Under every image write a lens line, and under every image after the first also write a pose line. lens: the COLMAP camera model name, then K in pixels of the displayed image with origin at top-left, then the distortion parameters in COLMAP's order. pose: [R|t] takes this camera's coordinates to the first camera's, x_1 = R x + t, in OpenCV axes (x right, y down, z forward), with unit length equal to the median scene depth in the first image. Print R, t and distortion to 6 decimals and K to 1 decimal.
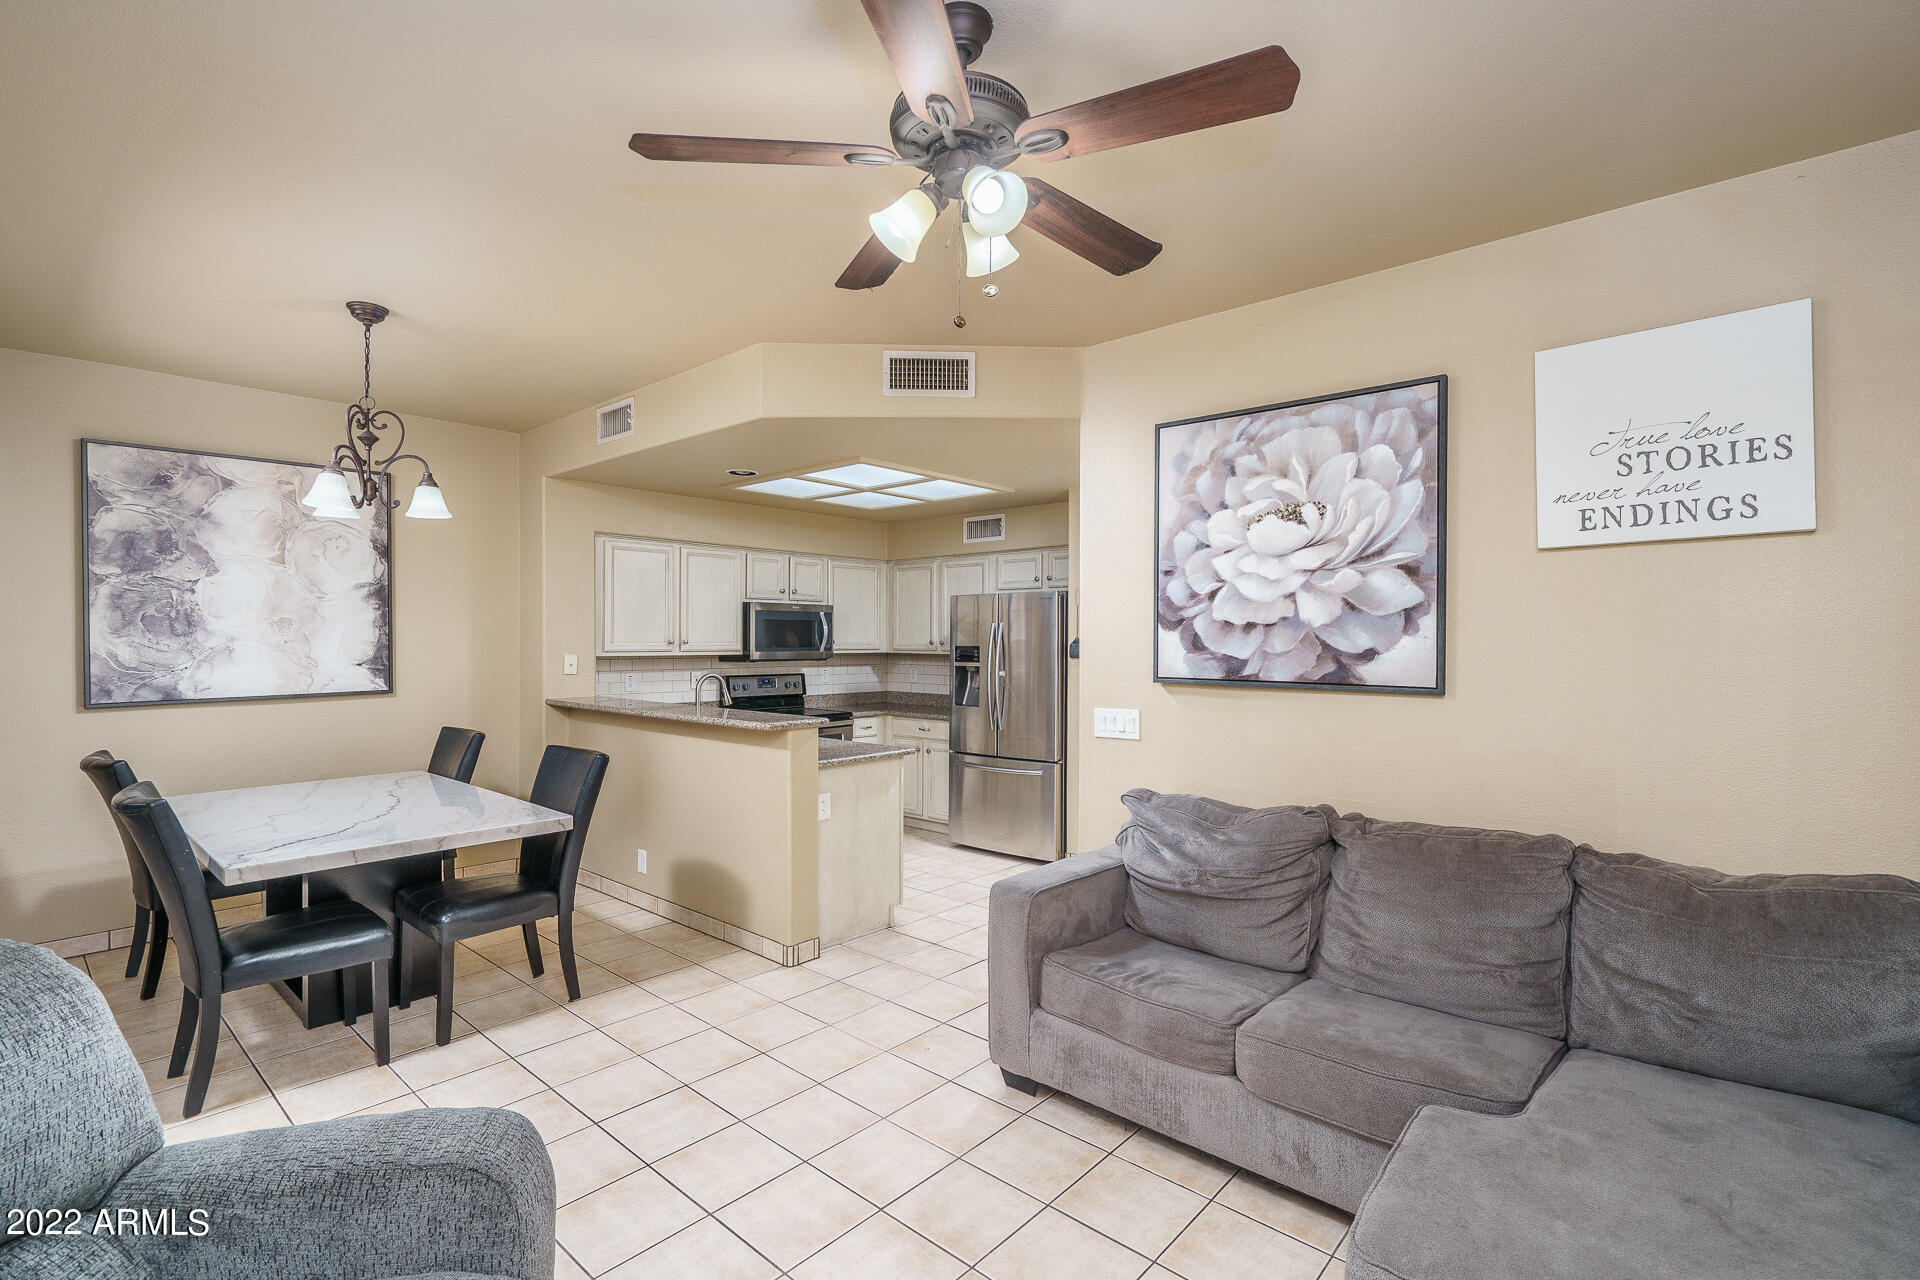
lens RADIAL K [[879.4, 0, 971.3], [0, 879.4, 639.0], [0, 0, 1]] dist [-0.001837, 0.000058]
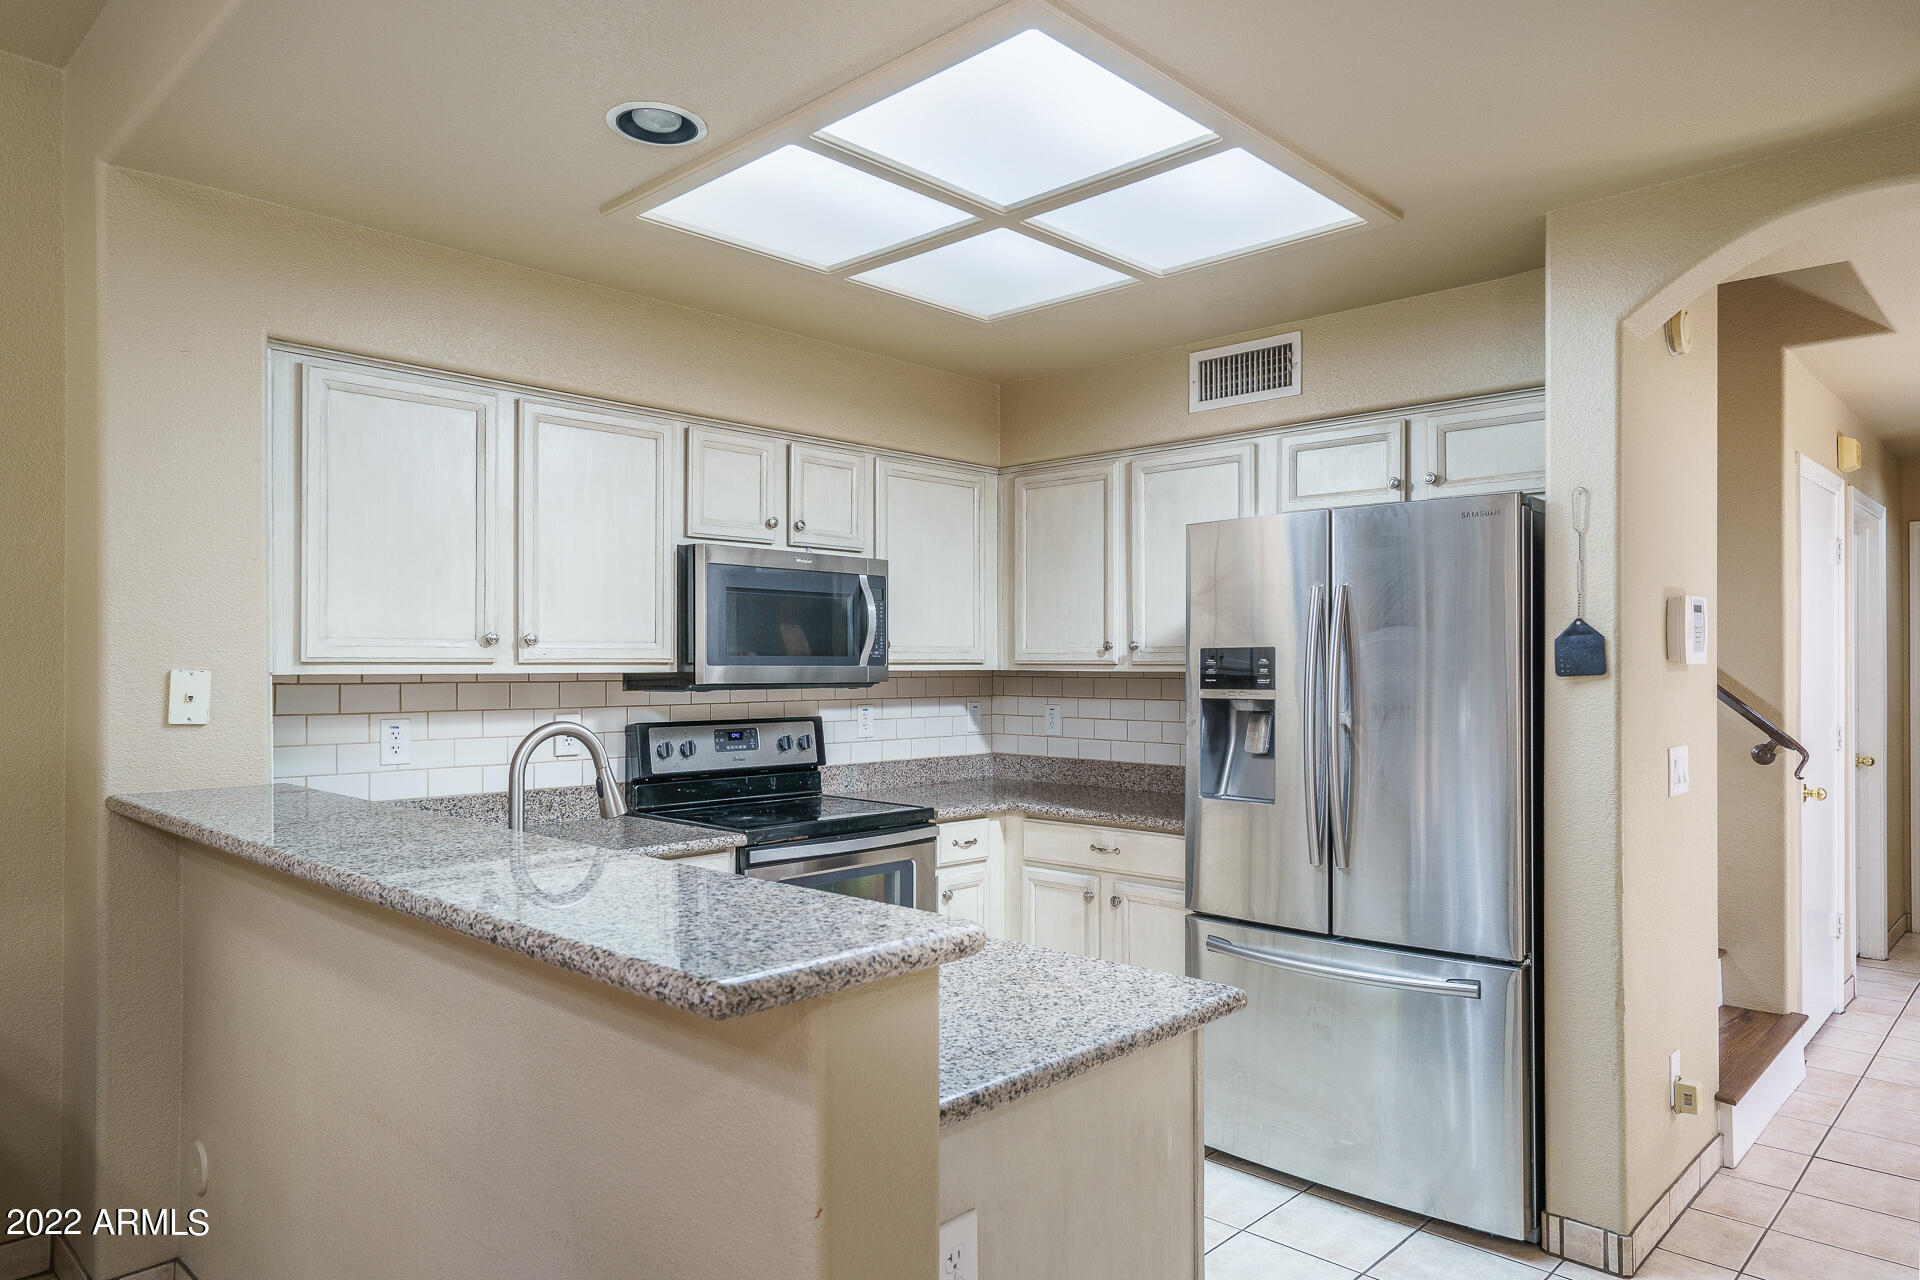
lens RADIAL K [[1209.4, 0, 947.4], [0, 1209.4, 672.4], [0, 0, 1]] dist [0.008048, 0.000406]
pose [[0.998177, -0.003112, -0.060266, -0.129582], [0.003538, 0.999969, 0.006964, 0.018270], [0.060243, -0.007164, 0.998158, 0.572053]]
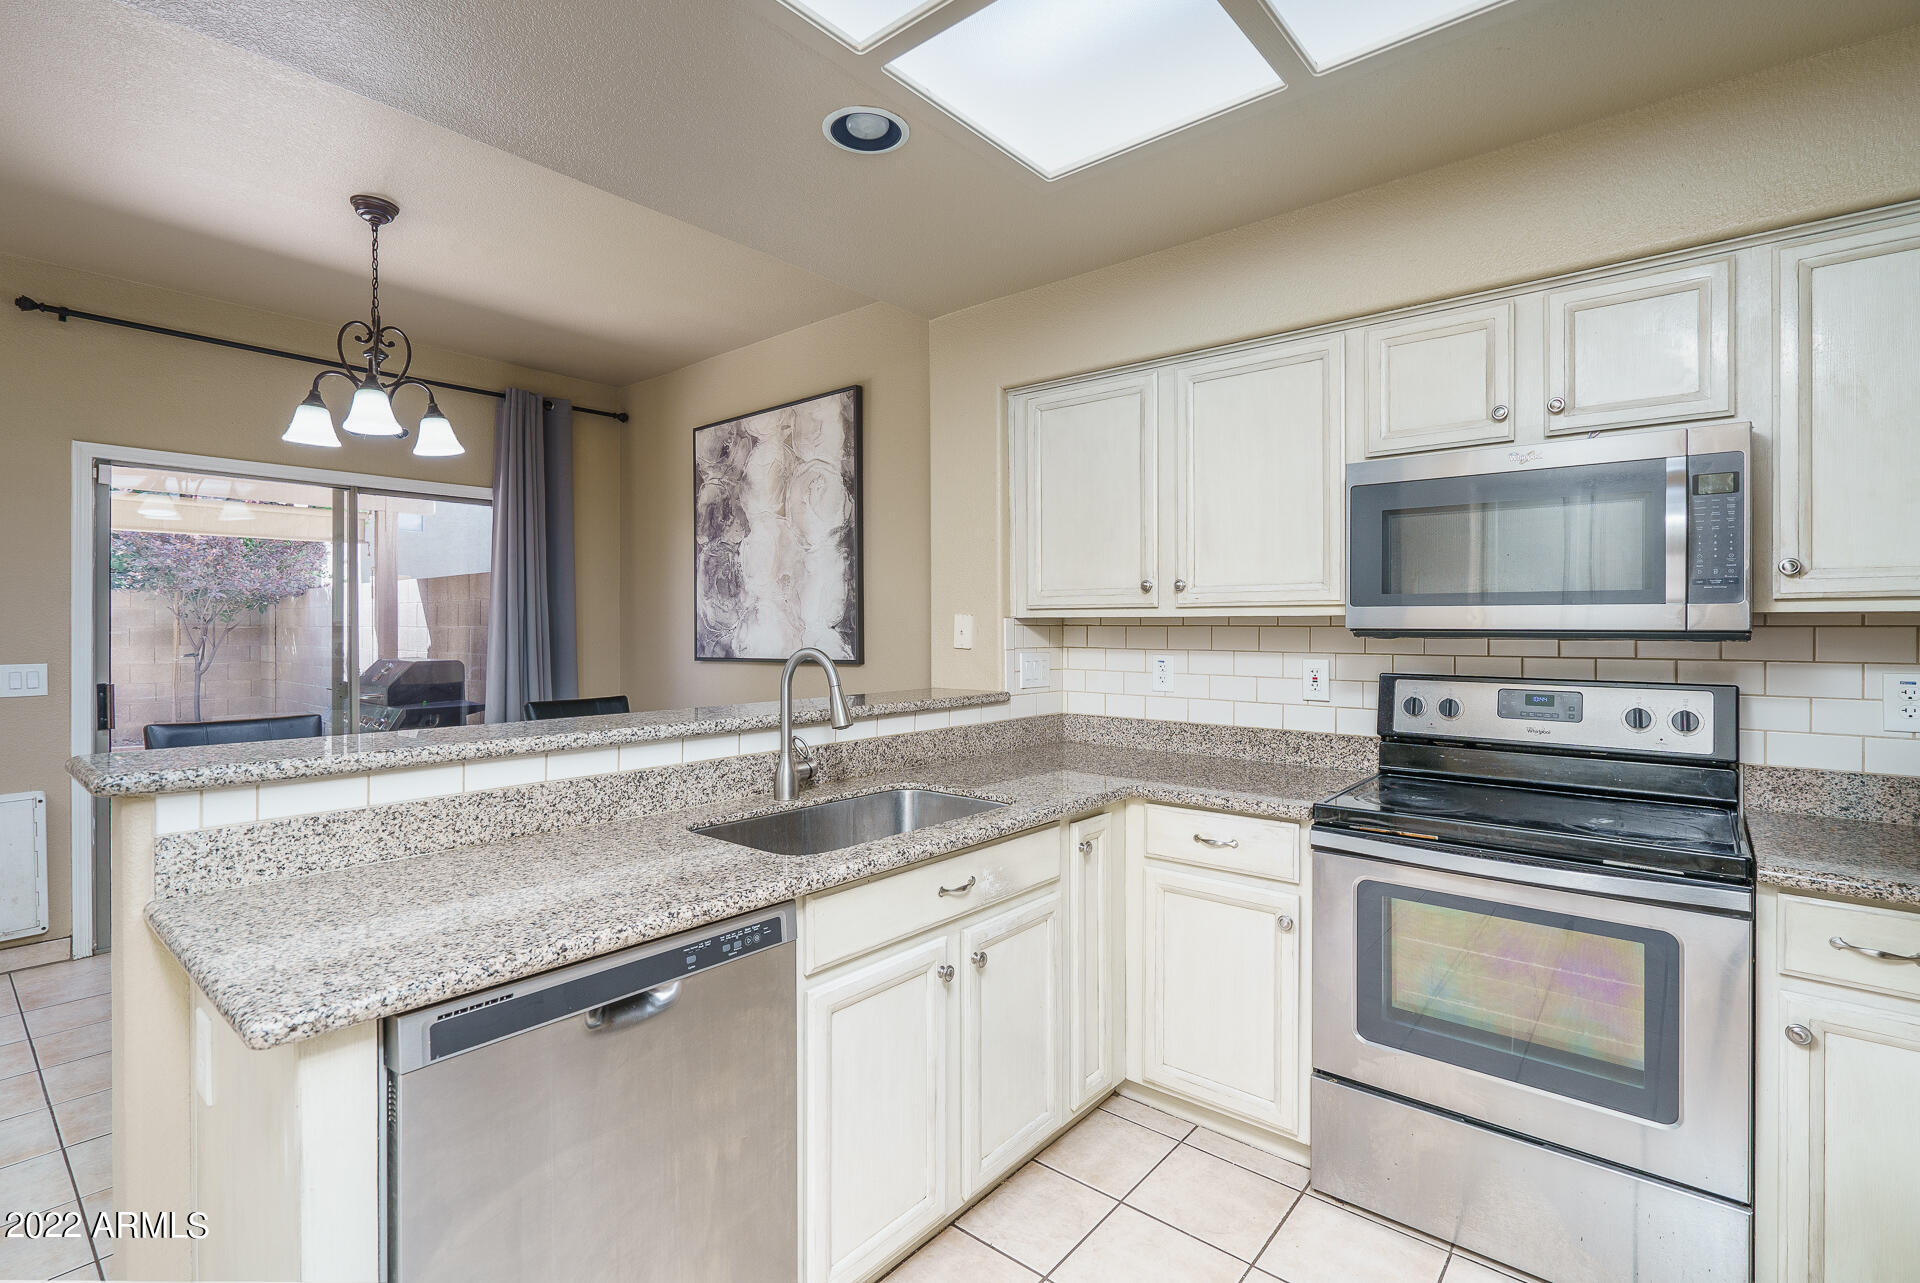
lens RADIAL K [[879.4, 0, 966.8], [0, 879.4, 625.4], [0, 0, 1]] dist [-0.001837, 0.000058]
pose [[0.022170, -0.004899, -0.999742, 0.127587], [0.000105, 0.999988, -0.004897, 0.030574], [0.999754, 0.000004, 0.022170, 1.081746]]
